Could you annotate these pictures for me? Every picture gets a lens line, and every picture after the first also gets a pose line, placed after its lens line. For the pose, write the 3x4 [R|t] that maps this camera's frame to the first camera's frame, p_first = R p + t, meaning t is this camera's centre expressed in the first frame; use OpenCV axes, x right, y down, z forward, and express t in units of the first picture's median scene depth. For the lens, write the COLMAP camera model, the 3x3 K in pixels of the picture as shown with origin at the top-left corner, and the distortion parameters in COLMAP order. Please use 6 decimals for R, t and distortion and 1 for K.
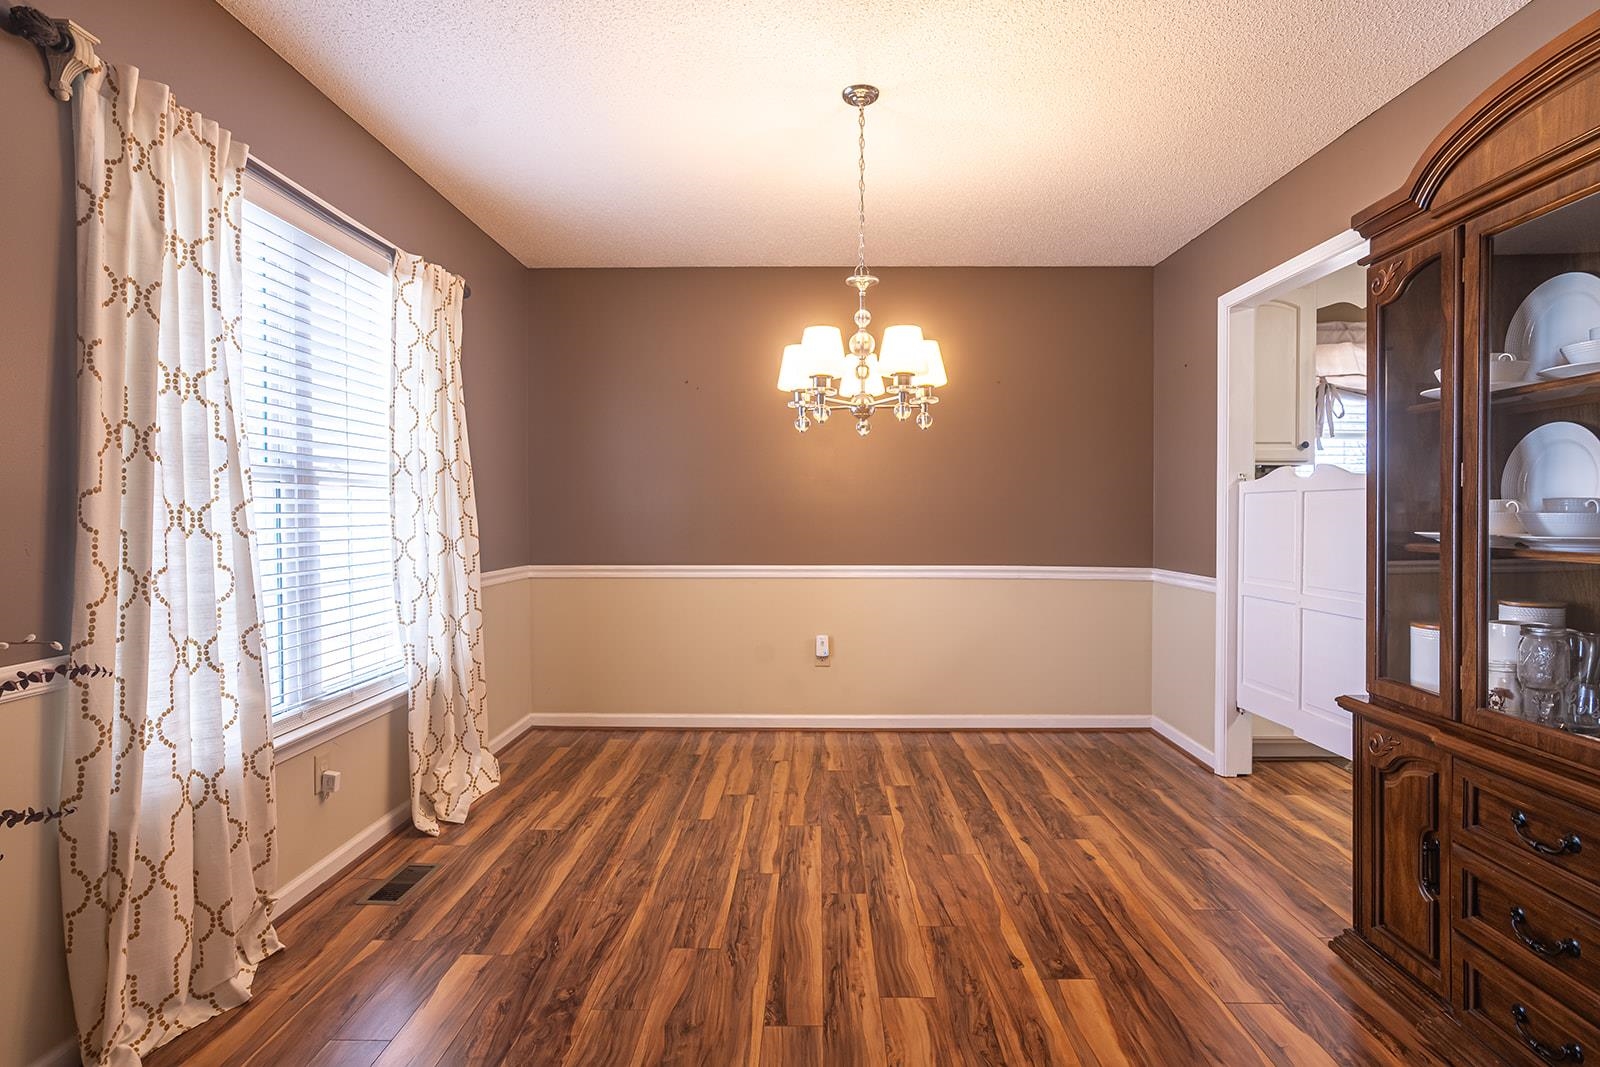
lens RADIAL K [[877.9, 0, 800.0], [0, 877.9, 523.8], [0, 0, 1]] dist [0.000885, 0.000176]
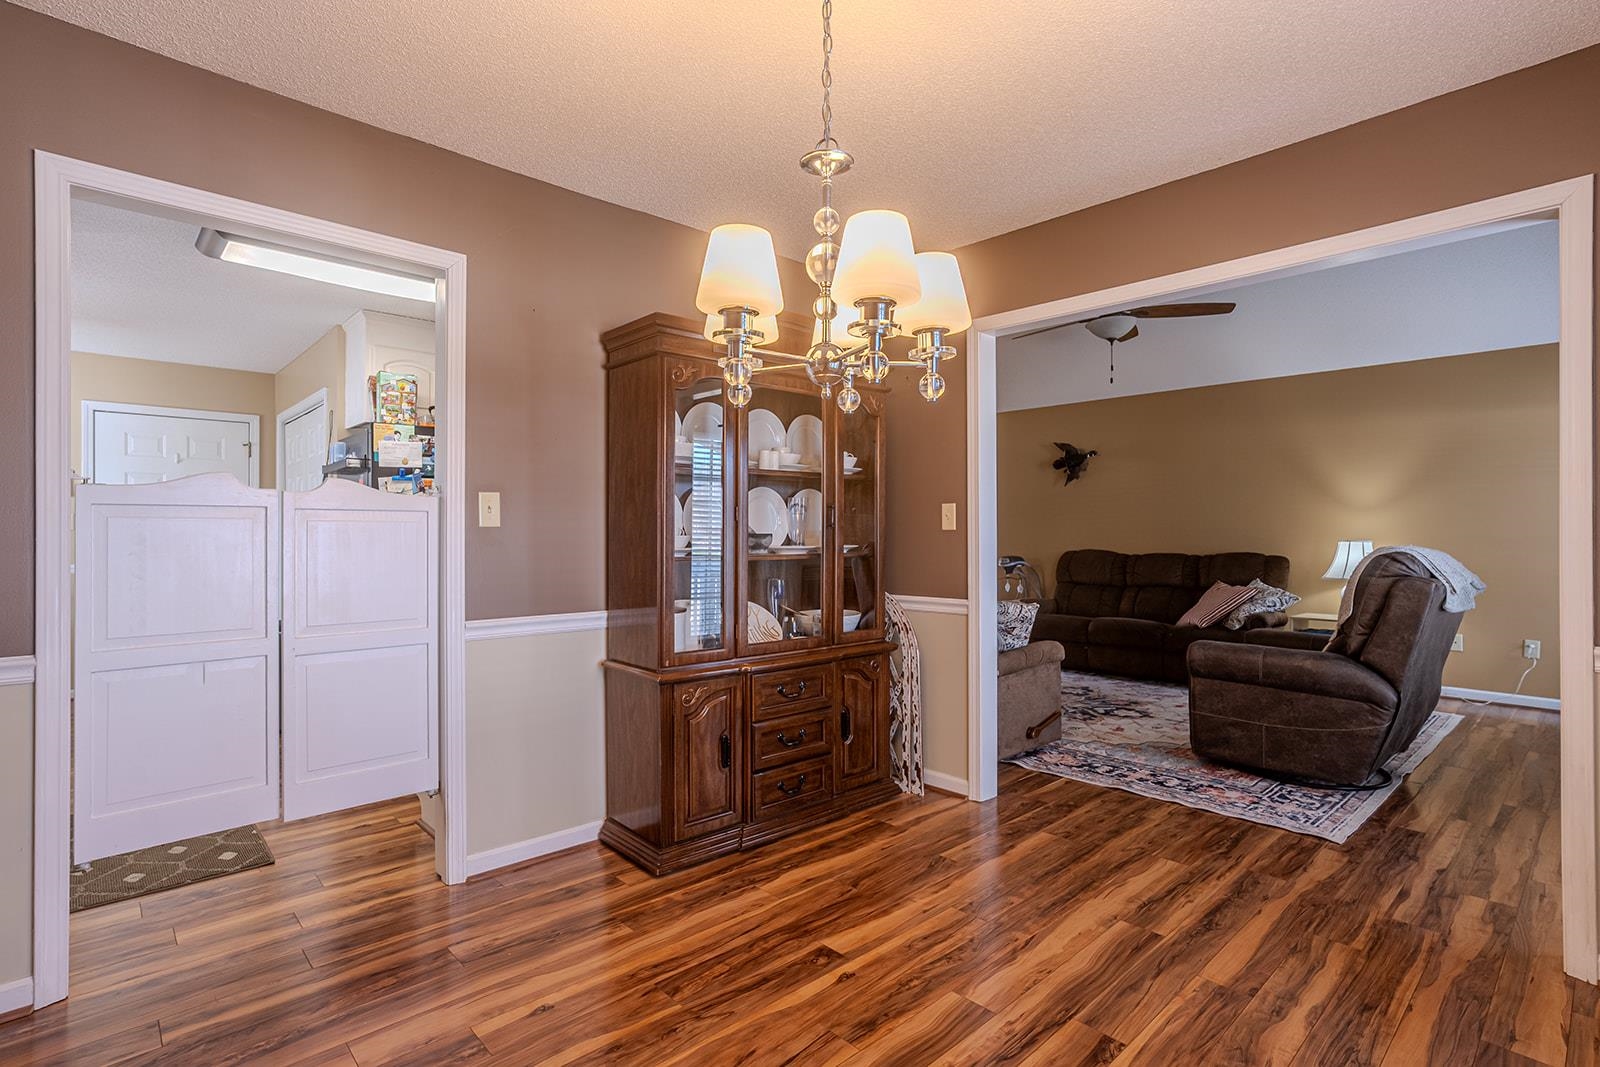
lens RADIAL K [[802.2, 0, 793.9], [0, 802.2, 537.9], [0, 0, 1]] dist [-0.018129, 0.002876]
pose [[-0.712682, 0.002538, 0.701483, -0.371535], [0.010109, 0.999927, 0.006653, -0.017351], [-0.701414, 0.011832, -0.712655, 1.734867]]
